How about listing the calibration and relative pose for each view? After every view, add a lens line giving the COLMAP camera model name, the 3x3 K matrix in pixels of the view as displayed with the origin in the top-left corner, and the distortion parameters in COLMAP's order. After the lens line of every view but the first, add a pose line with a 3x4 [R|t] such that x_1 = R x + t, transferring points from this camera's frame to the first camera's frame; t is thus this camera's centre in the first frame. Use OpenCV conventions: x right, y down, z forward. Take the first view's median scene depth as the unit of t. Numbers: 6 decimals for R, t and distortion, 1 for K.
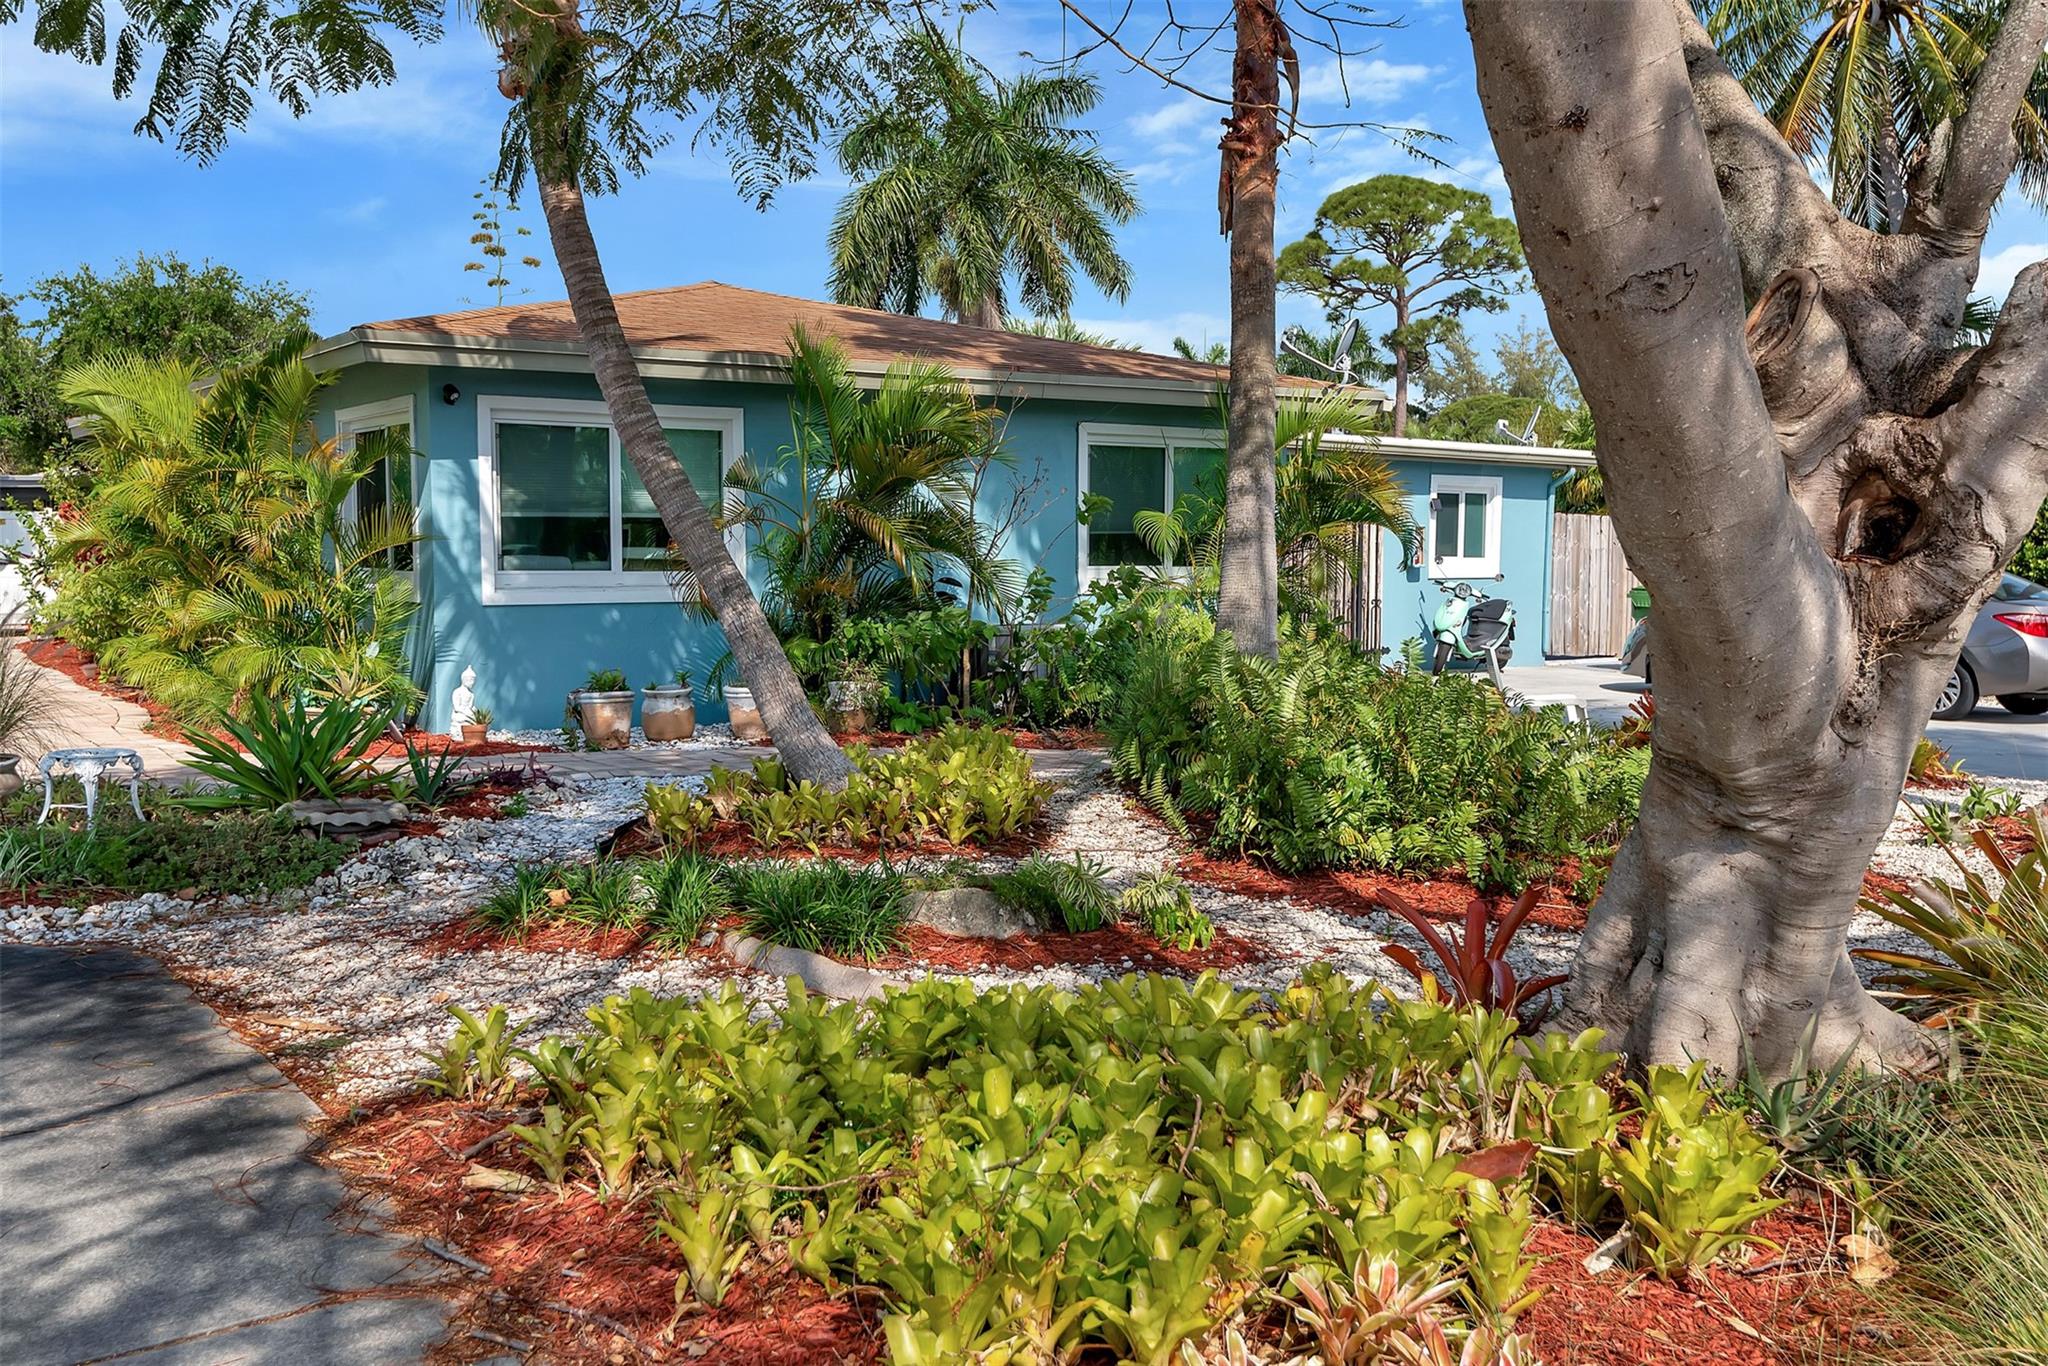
lens RADIAL K [[1903.4, 0, 1024.0], [0, 1903.4, 683.0], [0, 0, 1]] dist [-0.007913, -0.002661]
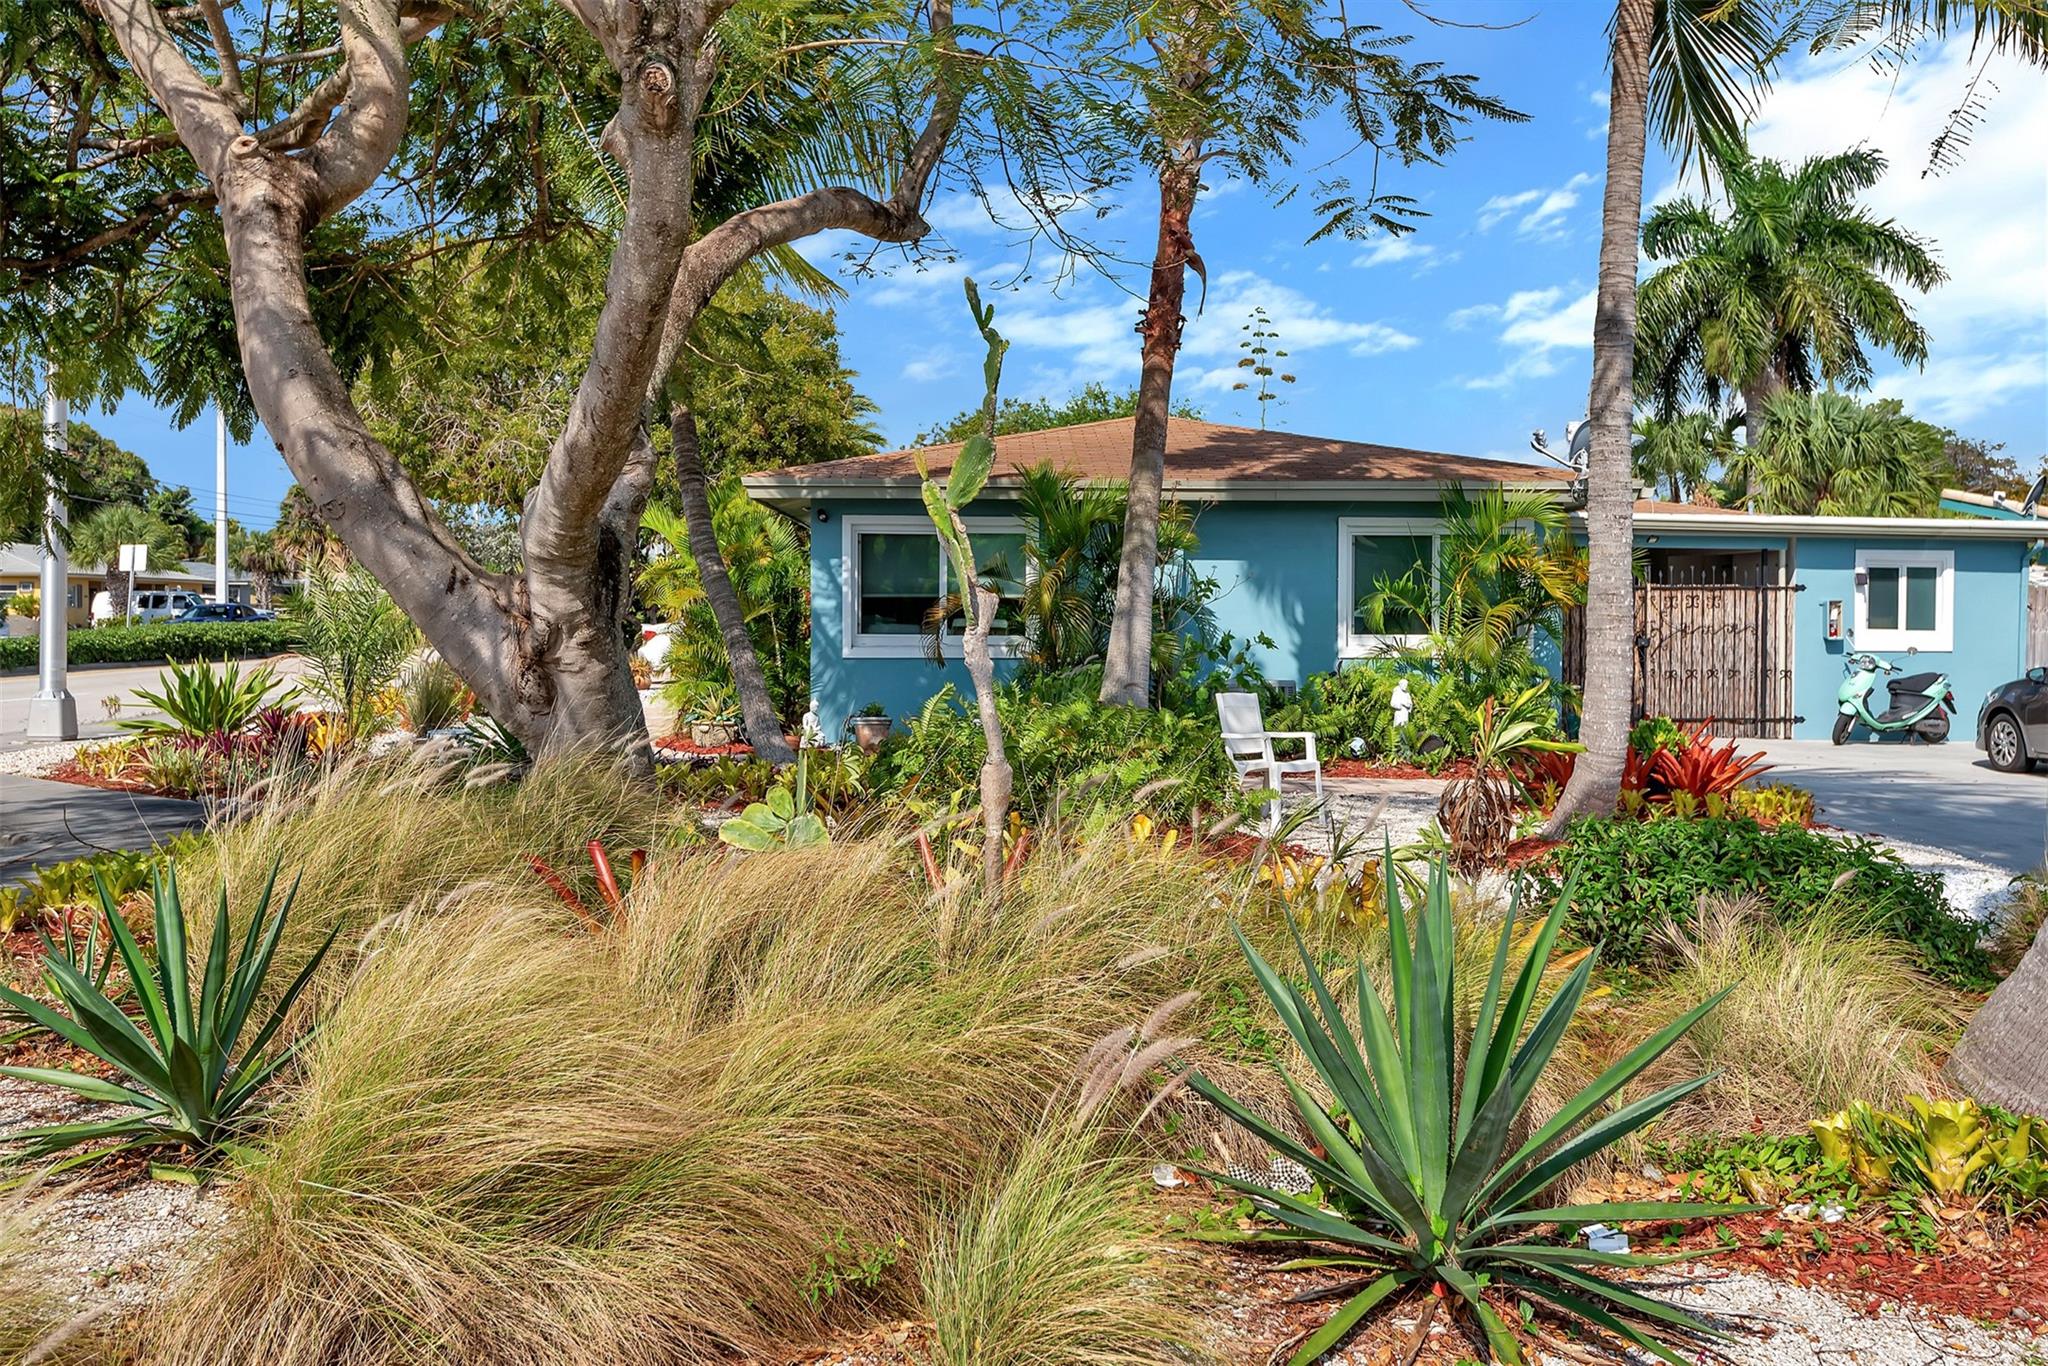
lens RADIAL K [[1806.1, 0, 1021.8], [0, 1806.1, 633.7], [0, 0, 1]] dist [0.003399, -0.003211]
pose [[0.843358, 0.008199, -0.537289, 0.363565], [-0.040822, 0.997972, -0.048847, 0.001805], [0.535799, 0.063129, 0.841982, -0.062032]]
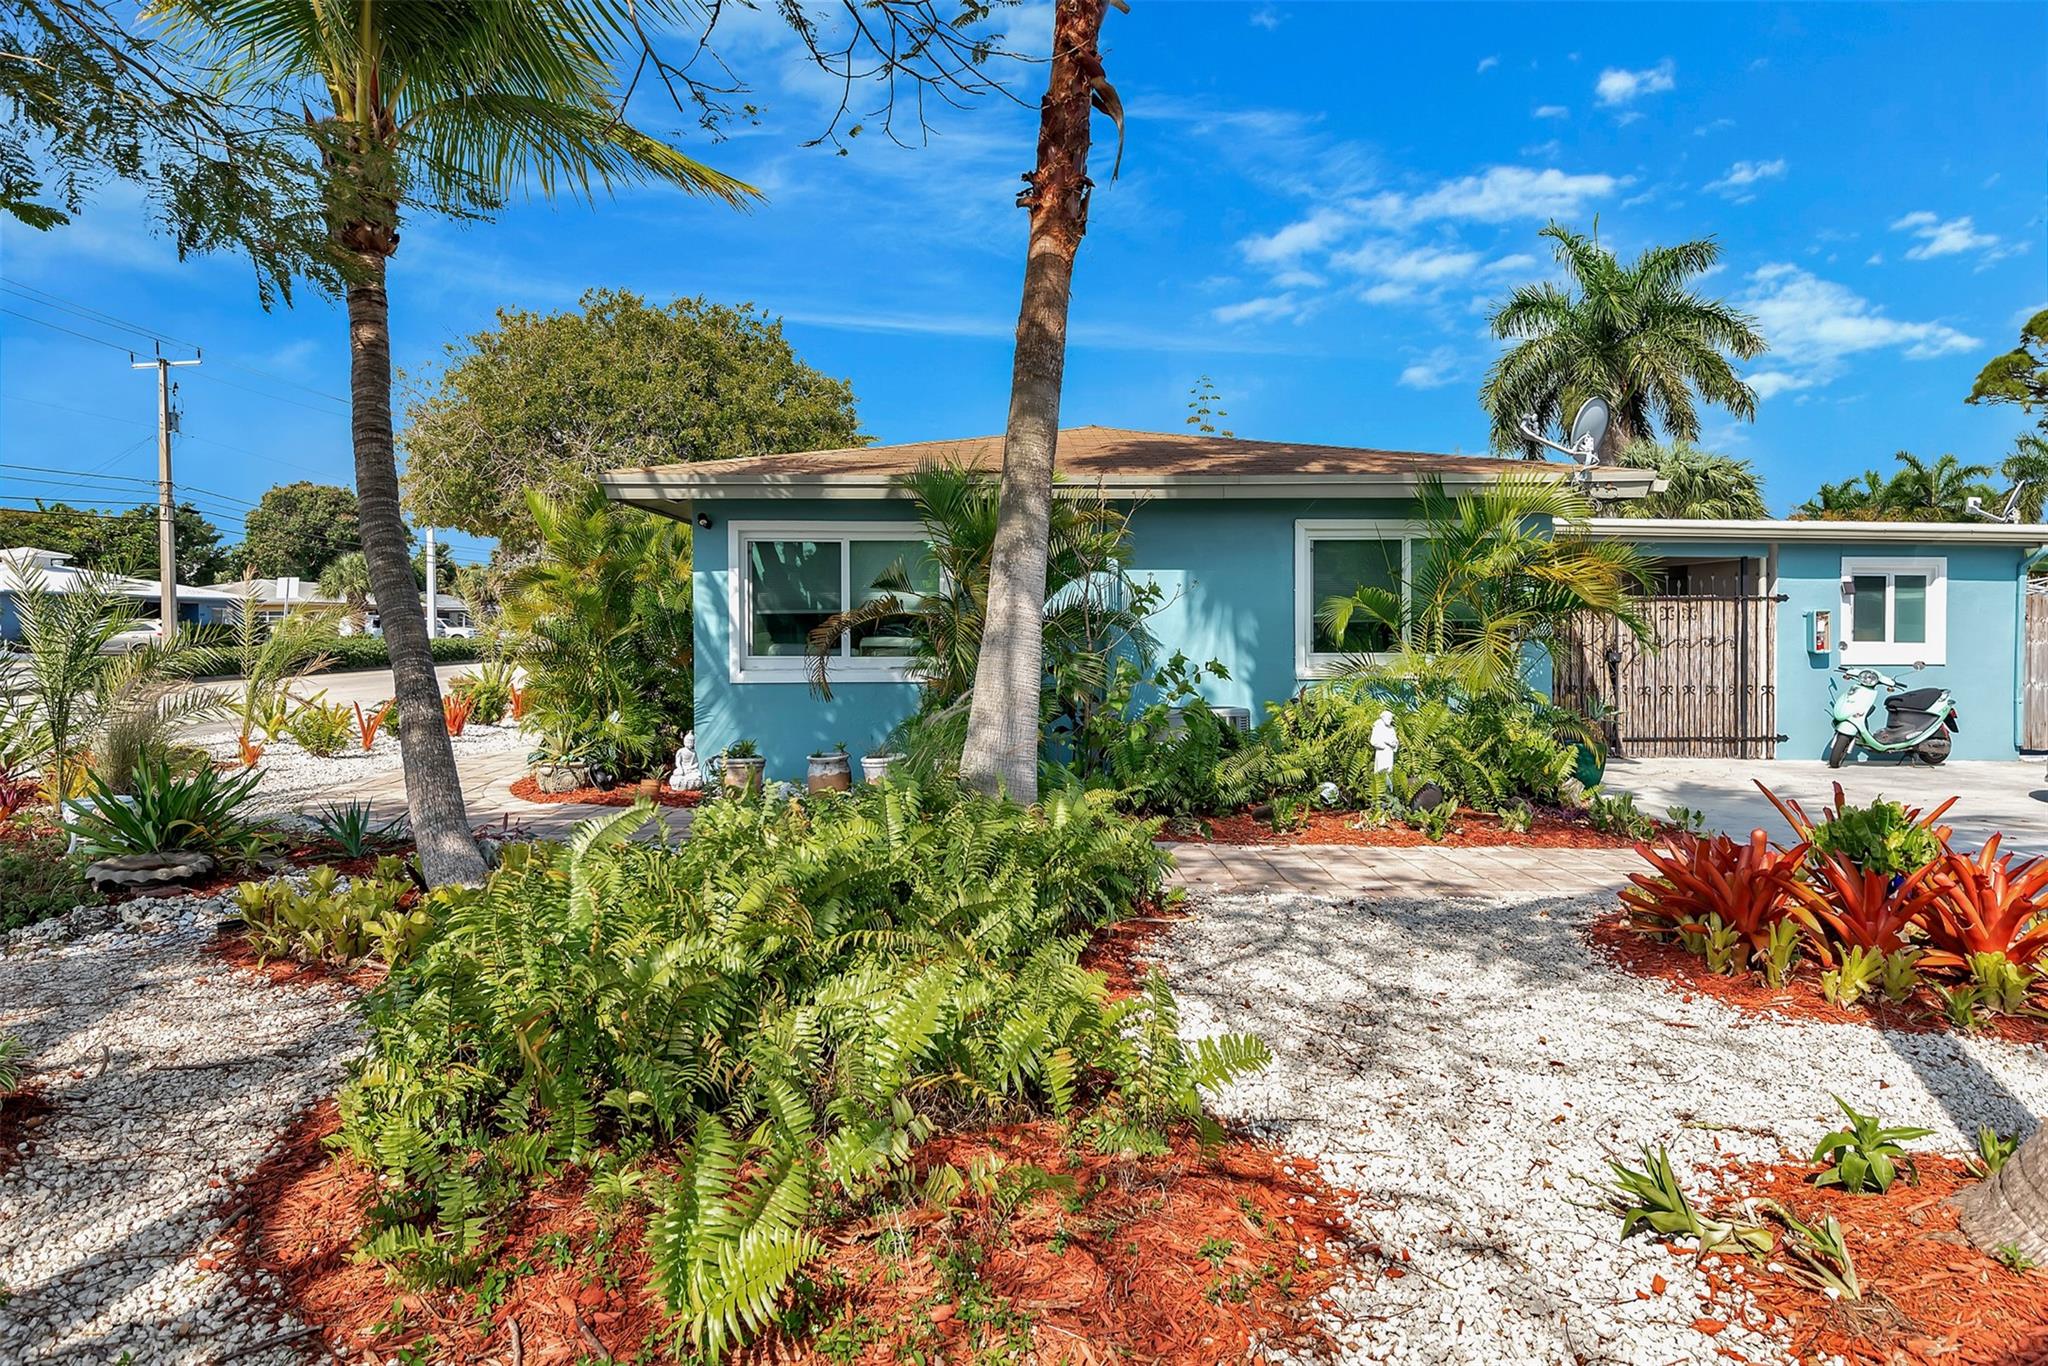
lens RADIAL K [[1244.2, 0, 1026.8], [0, 1244.2, 624.6], [0, 0, 1]] dist [-0.000283, -0.002536]
pose [[0.838652, -0.004231, -0.544652, 0.213582], [-0.035045, 0.997479, -0.061710, -0.022308], [0.543540, 0.070841, 0.836389, 0.254359]]
